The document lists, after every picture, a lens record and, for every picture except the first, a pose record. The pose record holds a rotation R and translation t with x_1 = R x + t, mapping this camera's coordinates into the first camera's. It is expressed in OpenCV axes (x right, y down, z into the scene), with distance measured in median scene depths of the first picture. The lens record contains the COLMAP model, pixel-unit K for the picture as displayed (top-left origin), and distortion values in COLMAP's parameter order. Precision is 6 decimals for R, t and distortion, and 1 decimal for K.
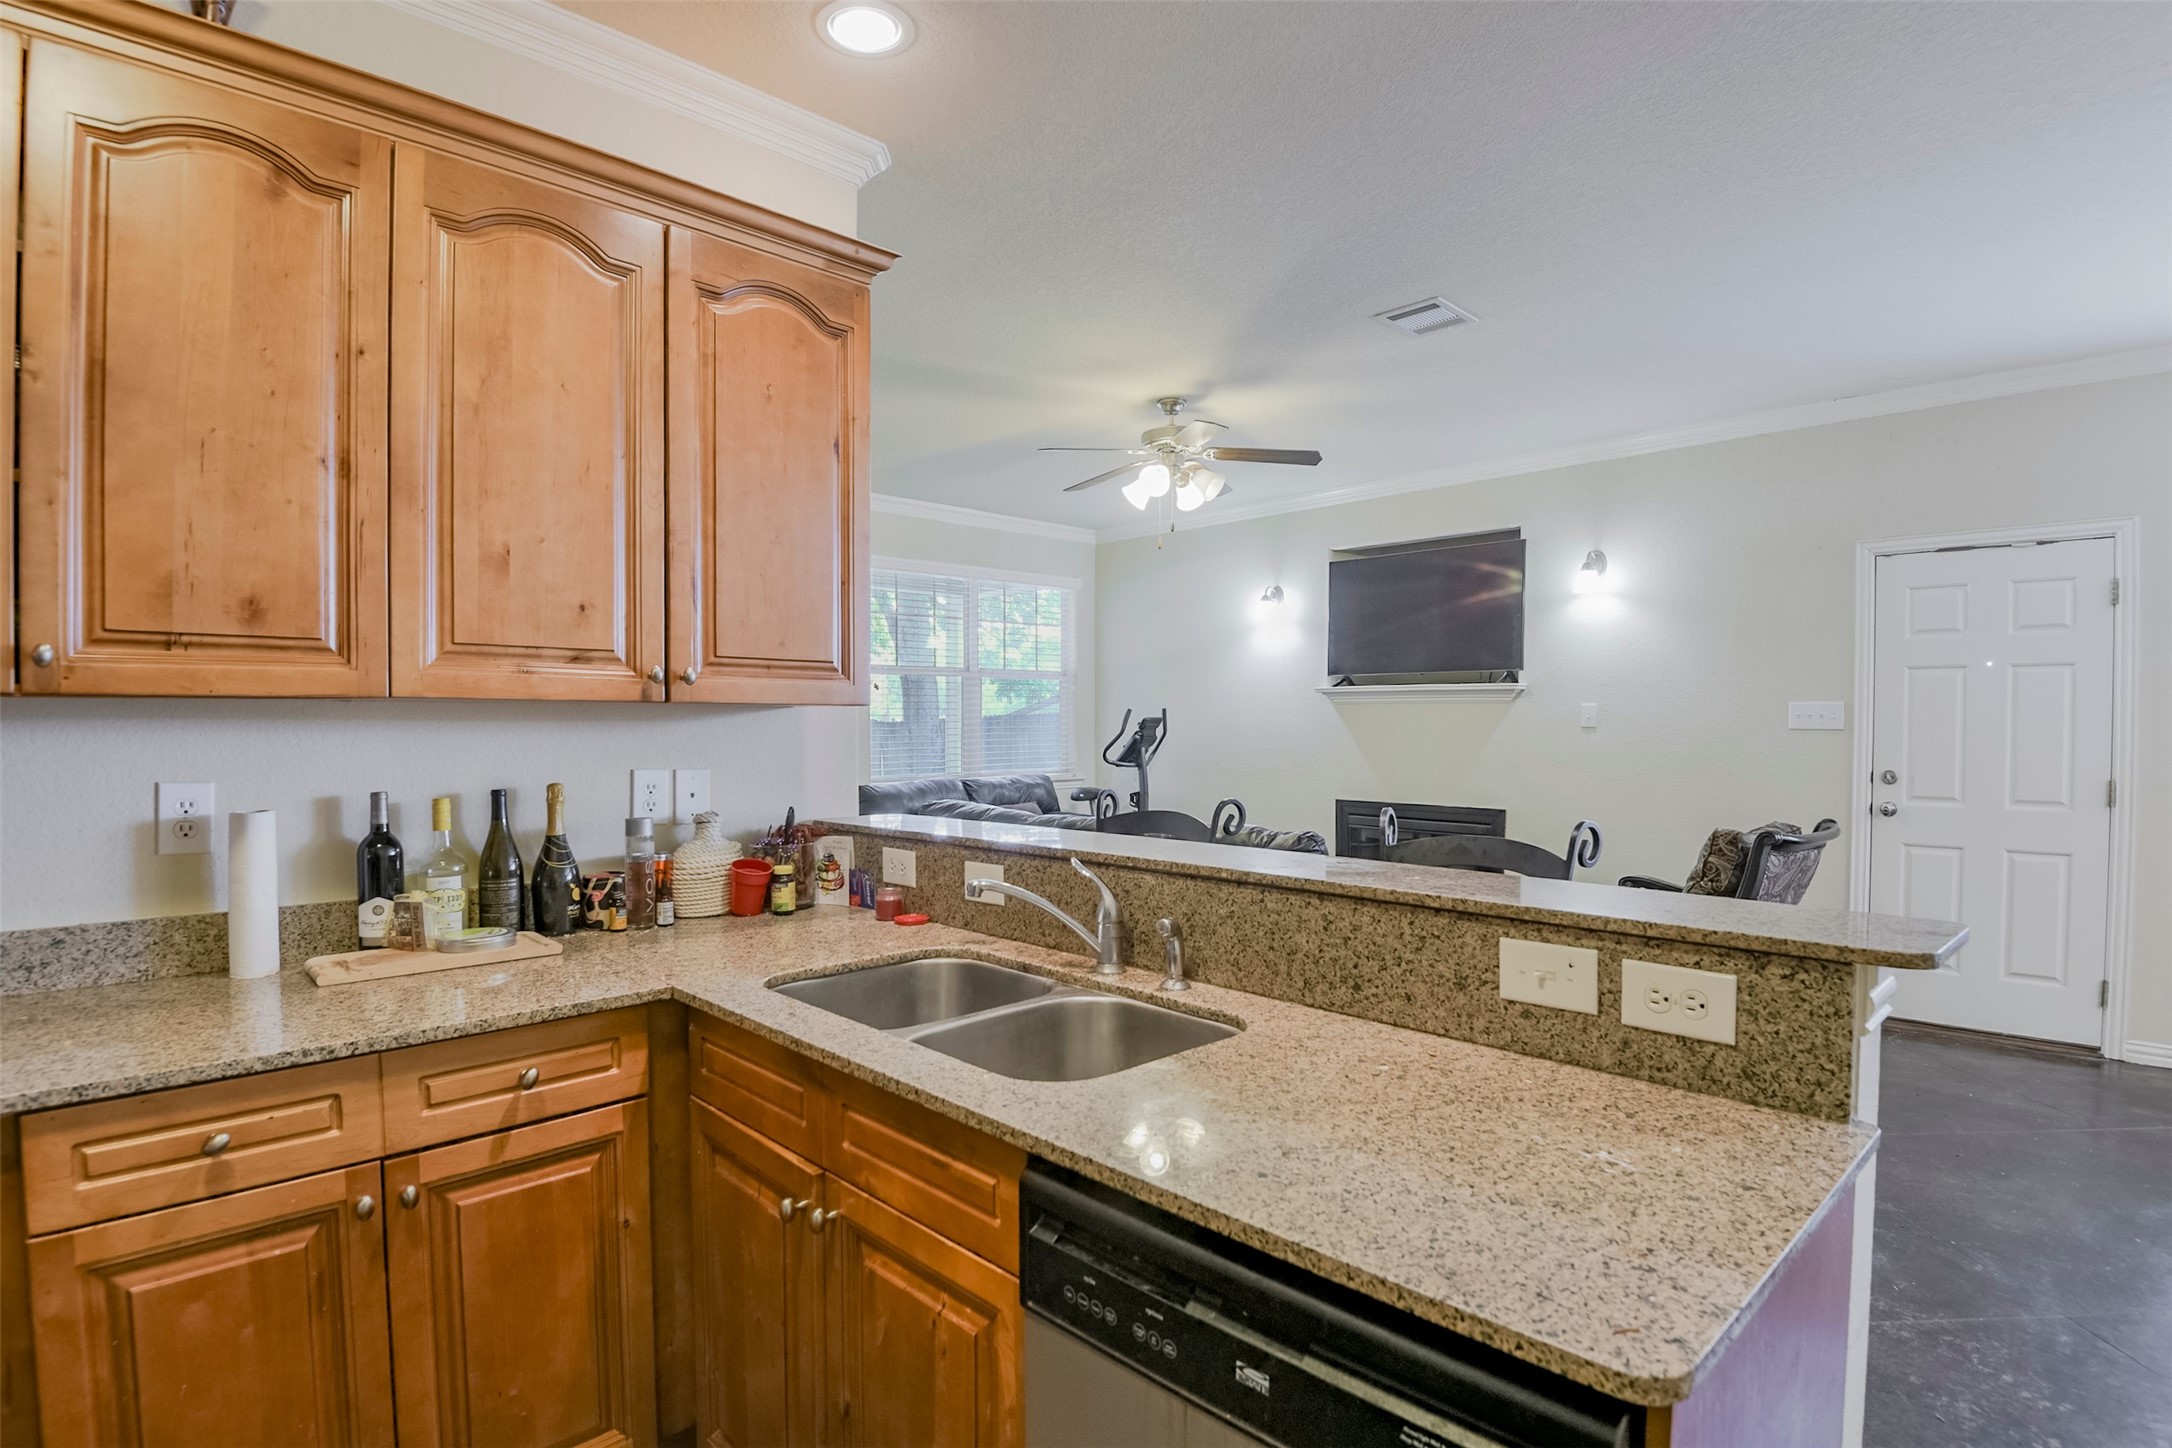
lens RADIAL K [[1103.7, 0, 1066.3], [0, 1103.7, 754.6], [0, 0, 1]] dist [-0.011005, -0.022984]
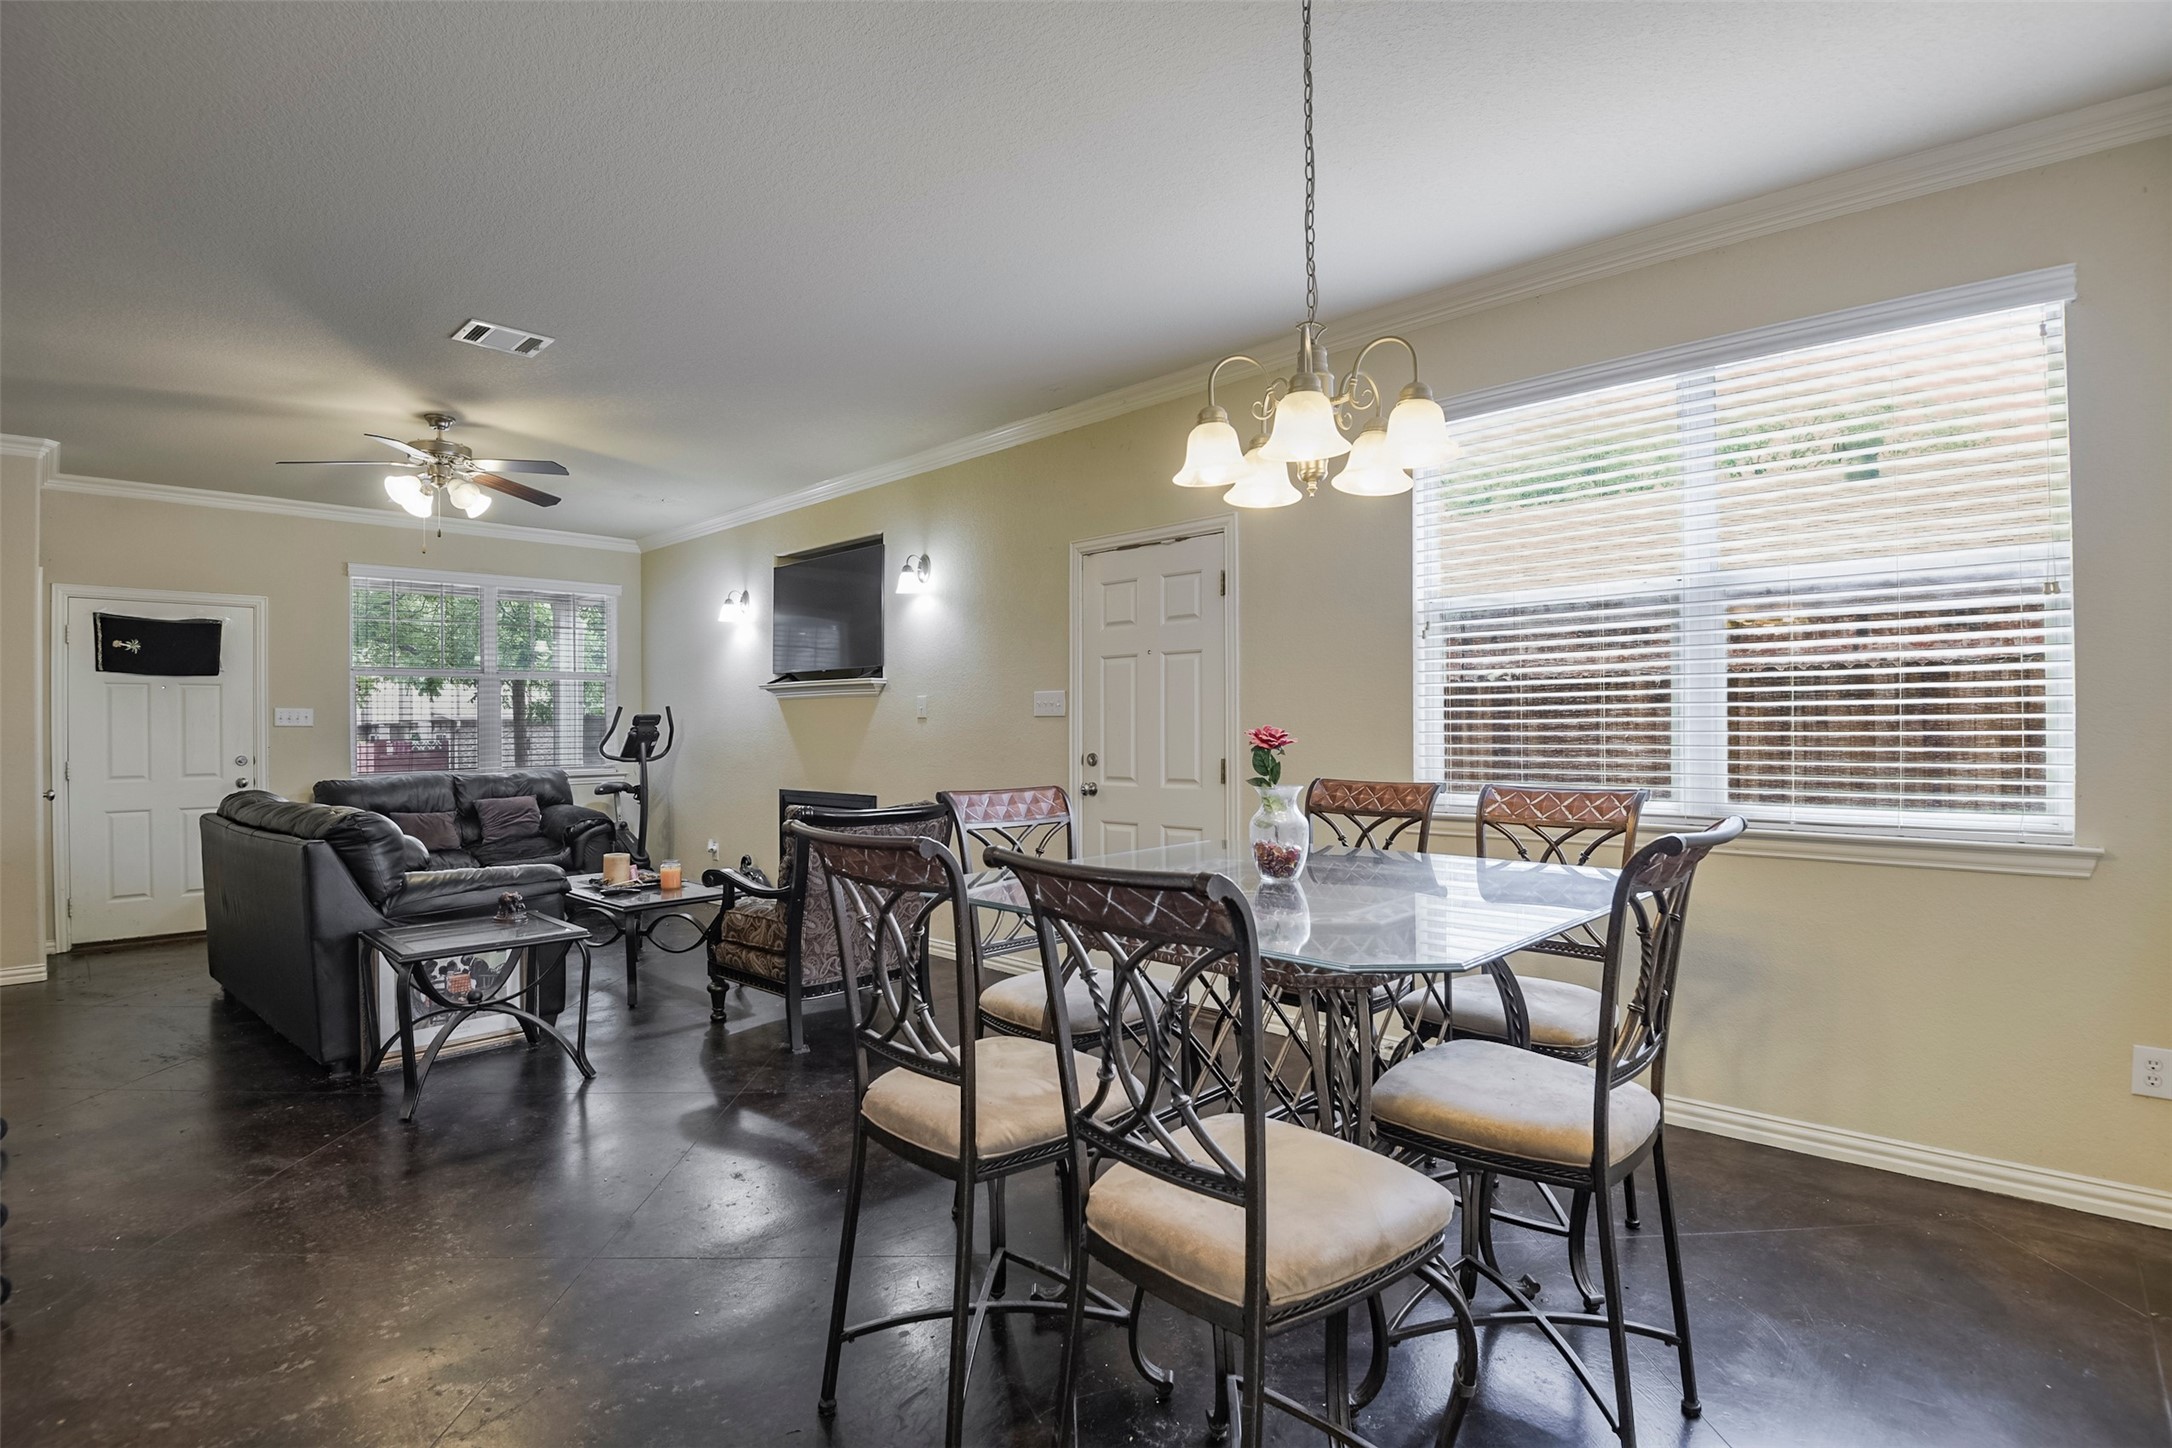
lens RADIAL K [[1044.1, 0, 1096.2], [0, 1044.1, 723.7], [0, 0, 1]] dist [-0.015348, -0.020123]
pose [[0.998271, -0.009751, 0.057966, 0.791195], [0.011646, 0.999406, -0.032442, 0.021440], [-0.057615, 0.033061, 0.997791, -0.035421]]
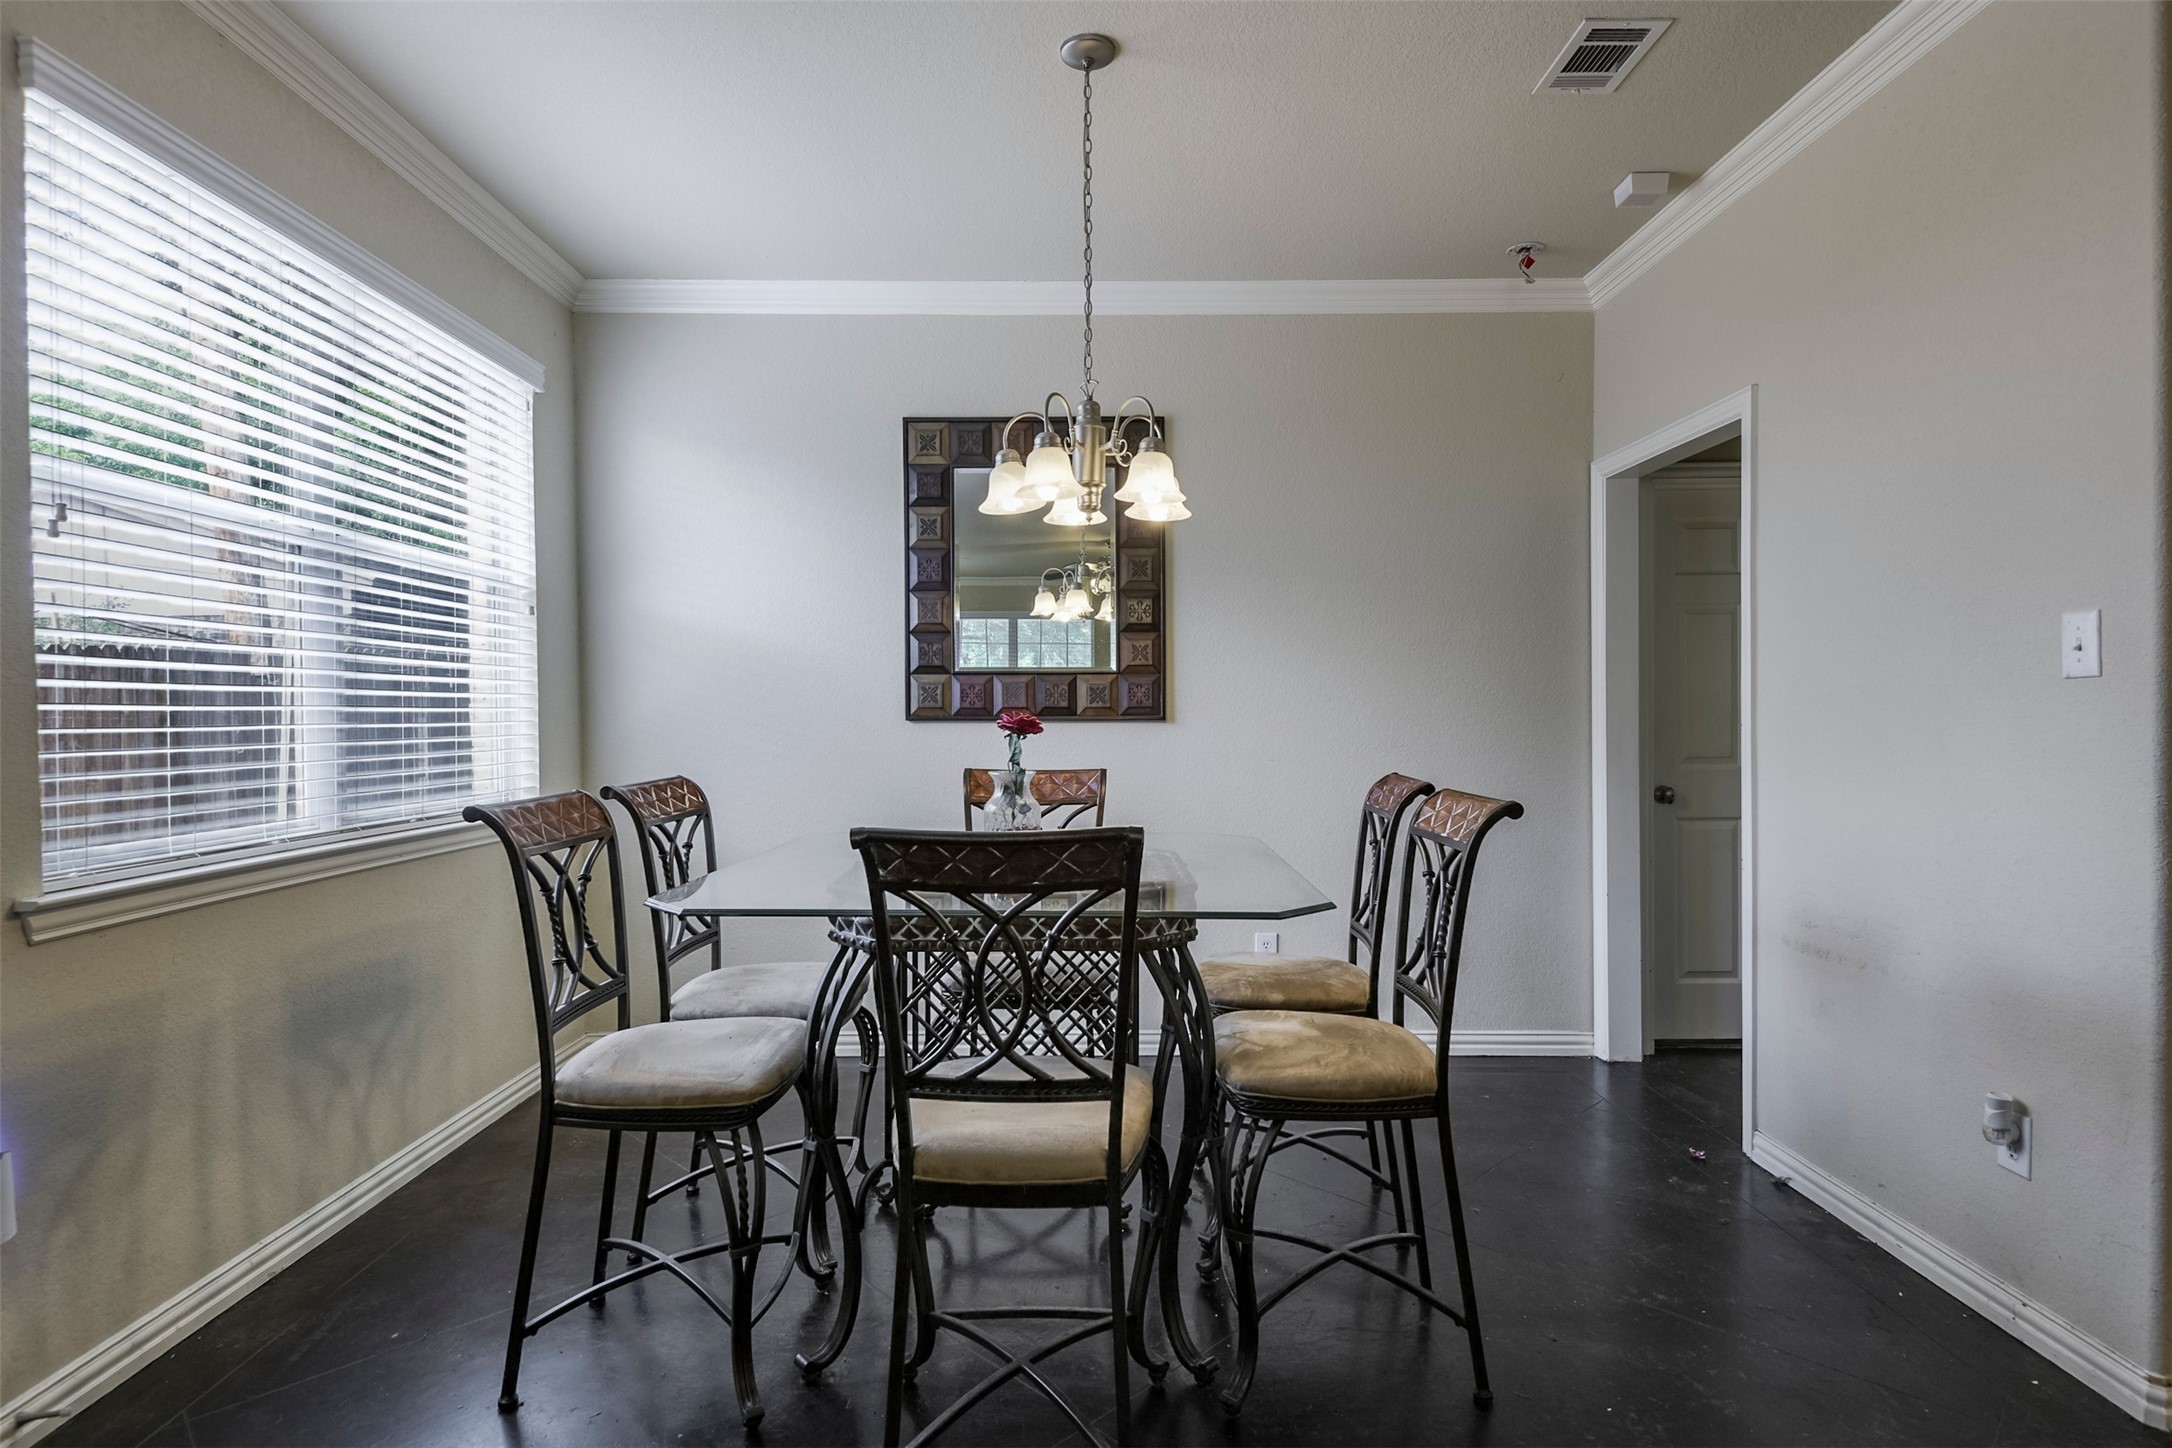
lens RADIAL K [[1136.0, 0, 1086.0], [0, 1136.0, 724.0], [0, 0, 1]] dist [-0.002501, -0.002010]
pose [[-0.727277, 0.004784, 0.686327, 0.455869], [0.031978, 0.999126, 0.026921, -0.000731], [-0.685599, 0.041527, -0.726794, 0.904639]]
